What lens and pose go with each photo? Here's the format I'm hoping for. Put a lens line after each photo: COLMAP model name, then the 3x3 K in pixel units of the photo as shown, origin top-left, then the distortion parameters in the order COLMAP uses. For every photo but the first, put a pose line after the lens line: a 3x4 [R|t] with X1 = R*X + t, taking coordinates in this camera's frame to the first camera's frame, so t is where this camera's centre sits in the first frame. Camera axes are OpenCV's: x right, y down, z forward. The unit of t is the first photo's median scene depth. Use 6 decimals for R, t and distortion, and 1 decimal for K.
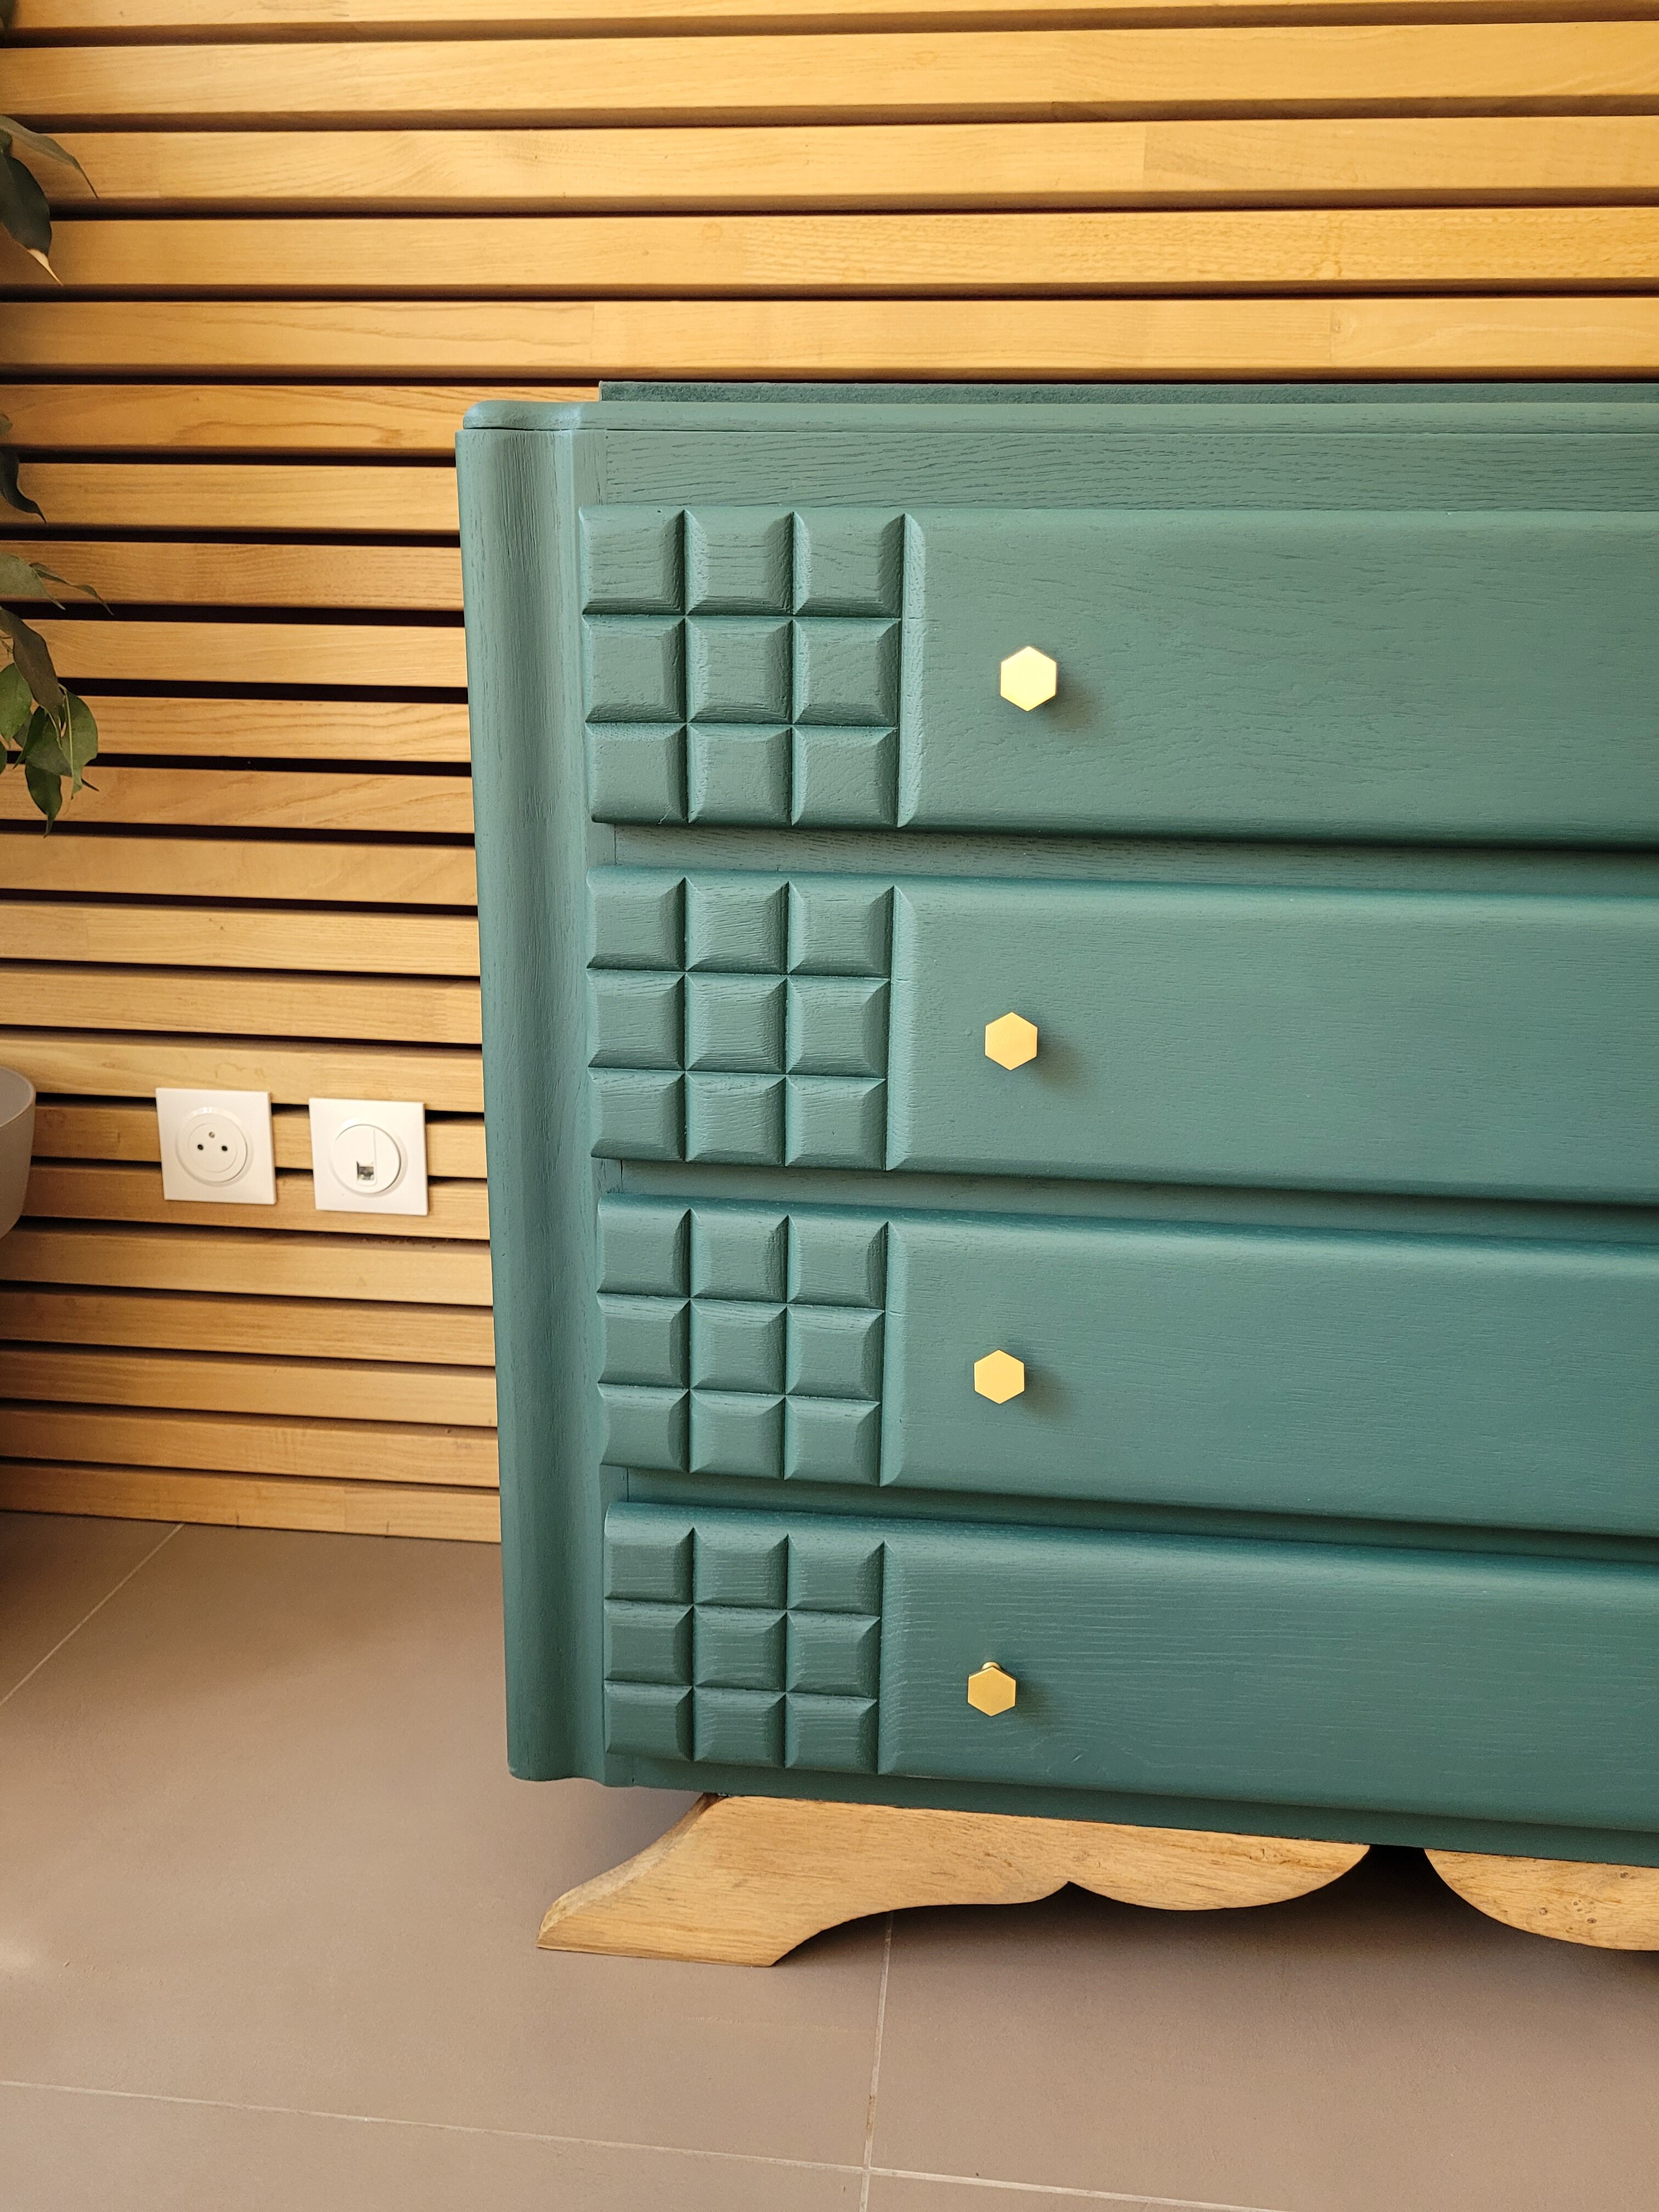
lens RADIAL K [[1686.0, 0, 828.5], [0, 1686.0, 1104.3], [0, 0, 1]] dist [0.046107, -0.040015]
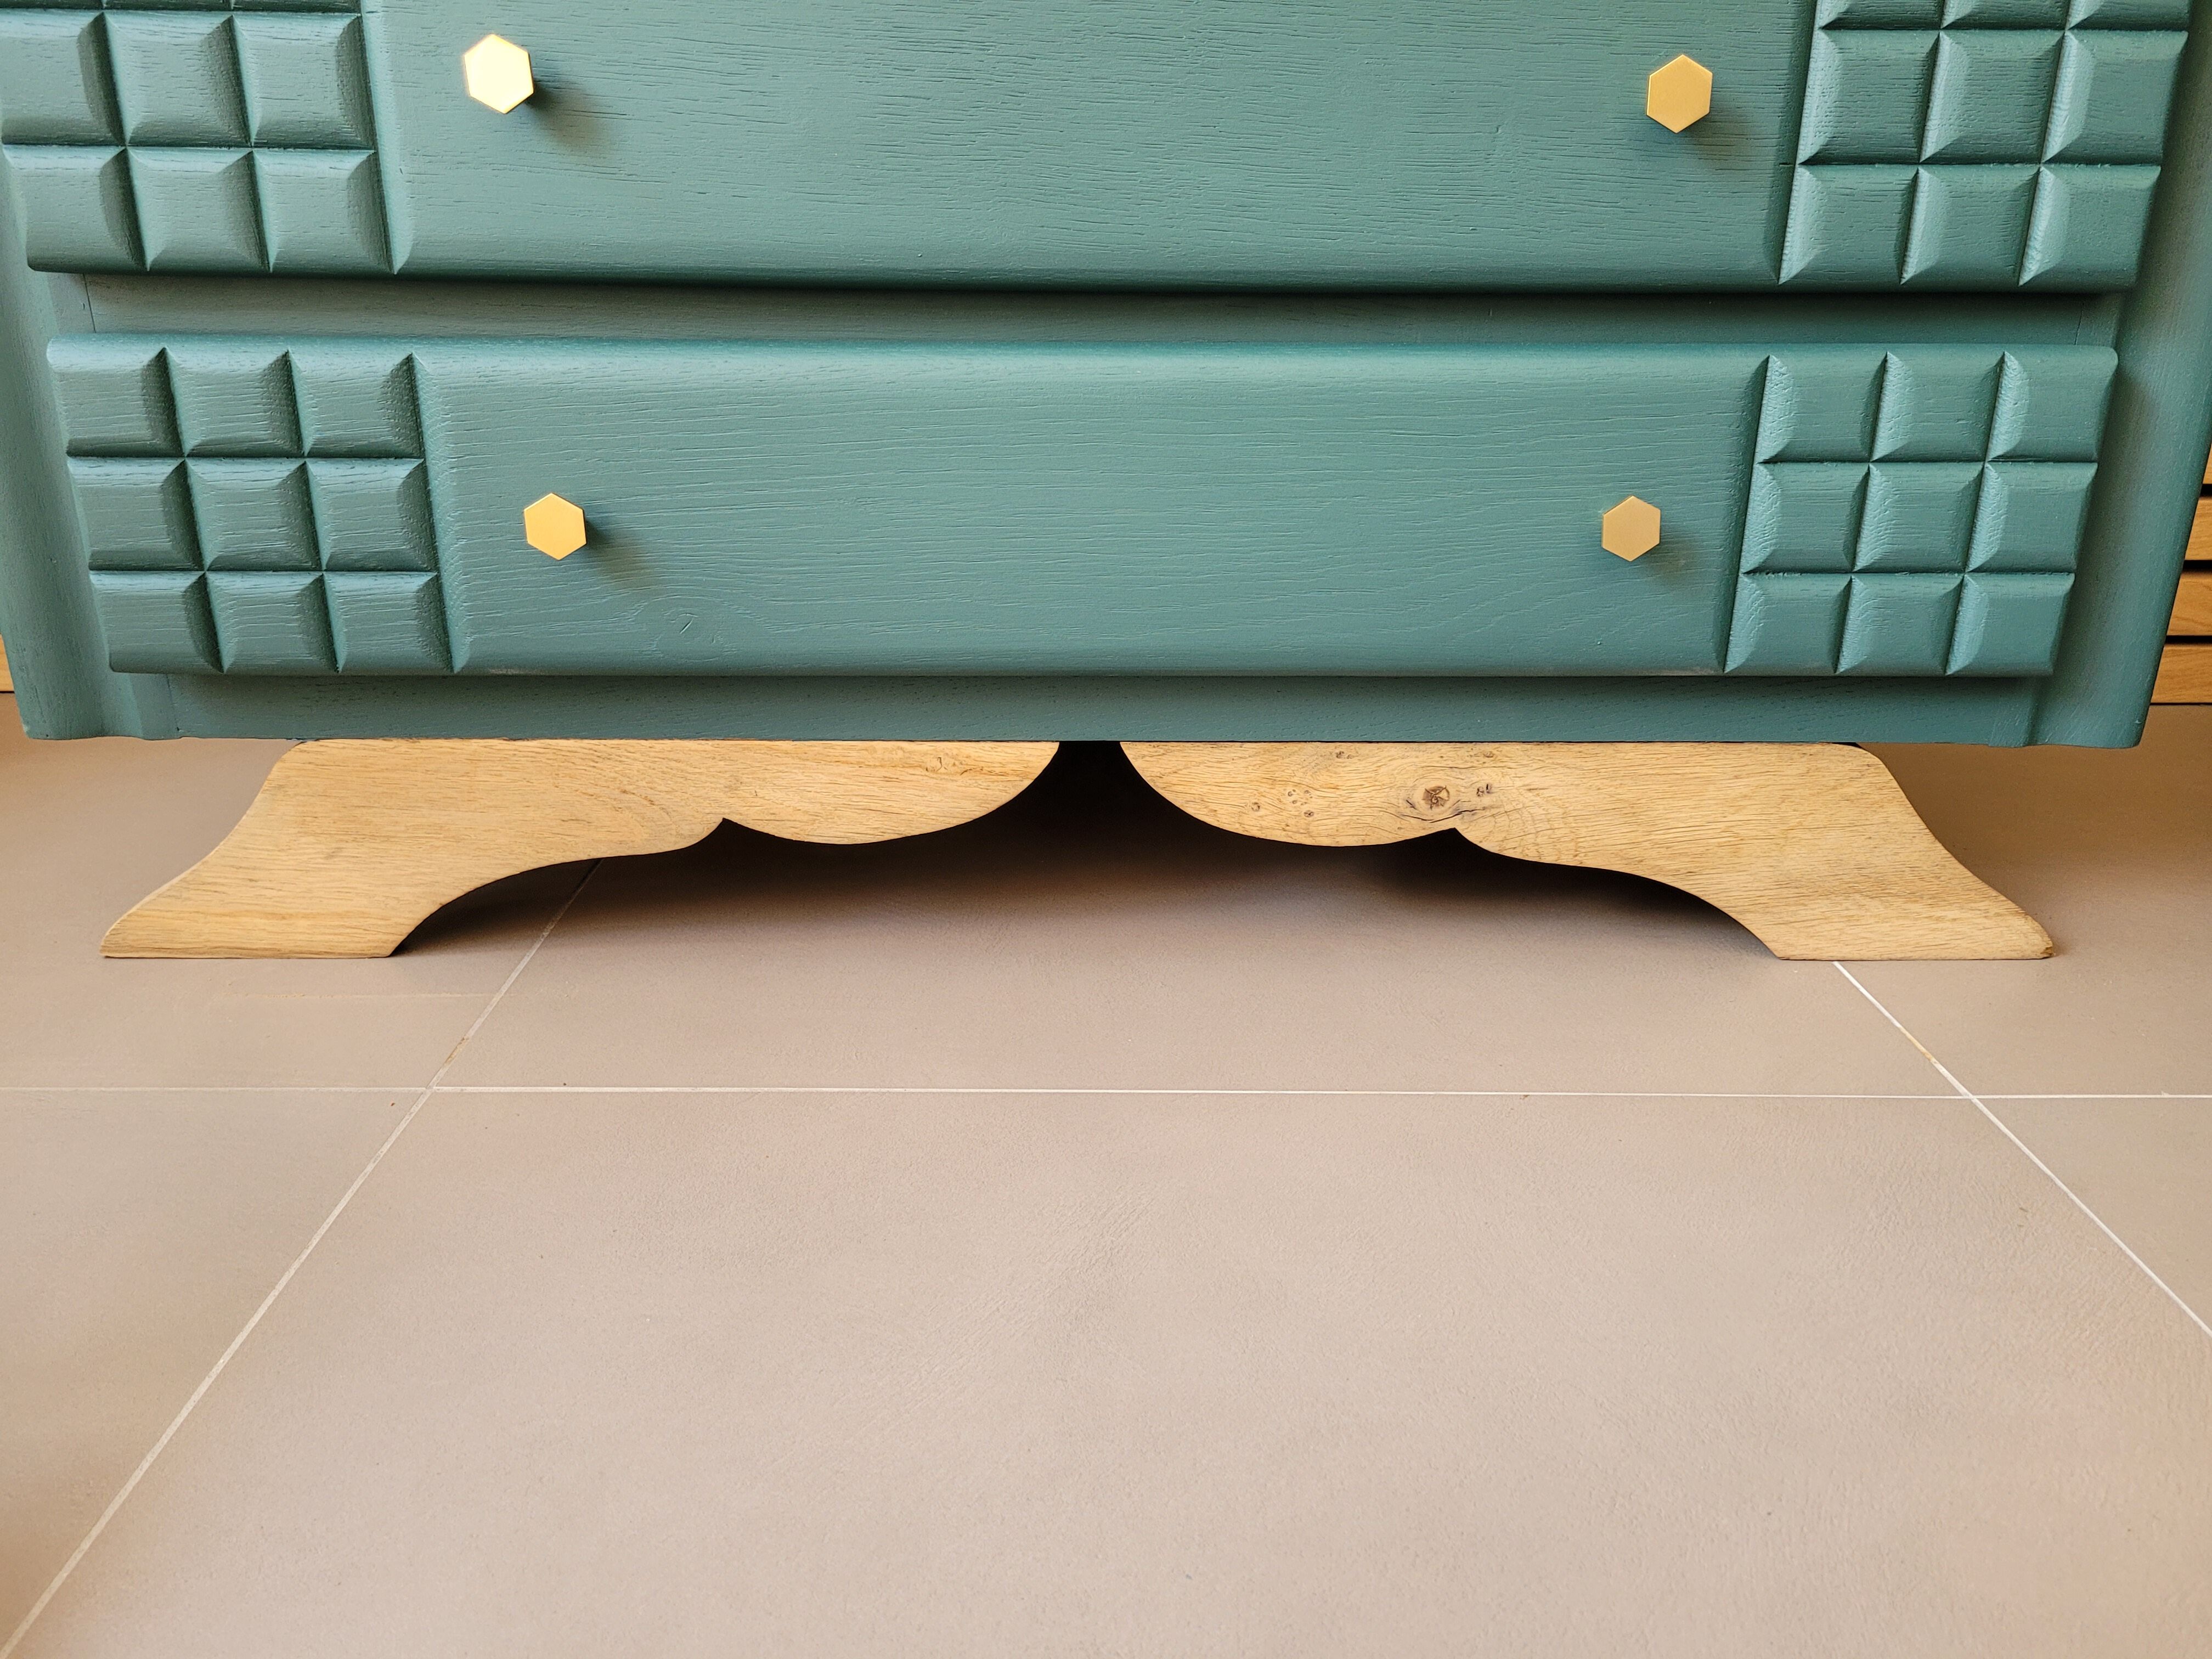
lens RADIAL K [[1686.0, 0, 1101.9], [0, 1686.0, 830.8], [0, 0, 1]] dist [0.046107, -0.040015]
pose [[0.993863, -0.046558, 0.100339, 0.252842], [0.033803, 0.991548, 0.125262, 0.374965], [-0.105322, -0.121101, 0.987037, 0.144955]]
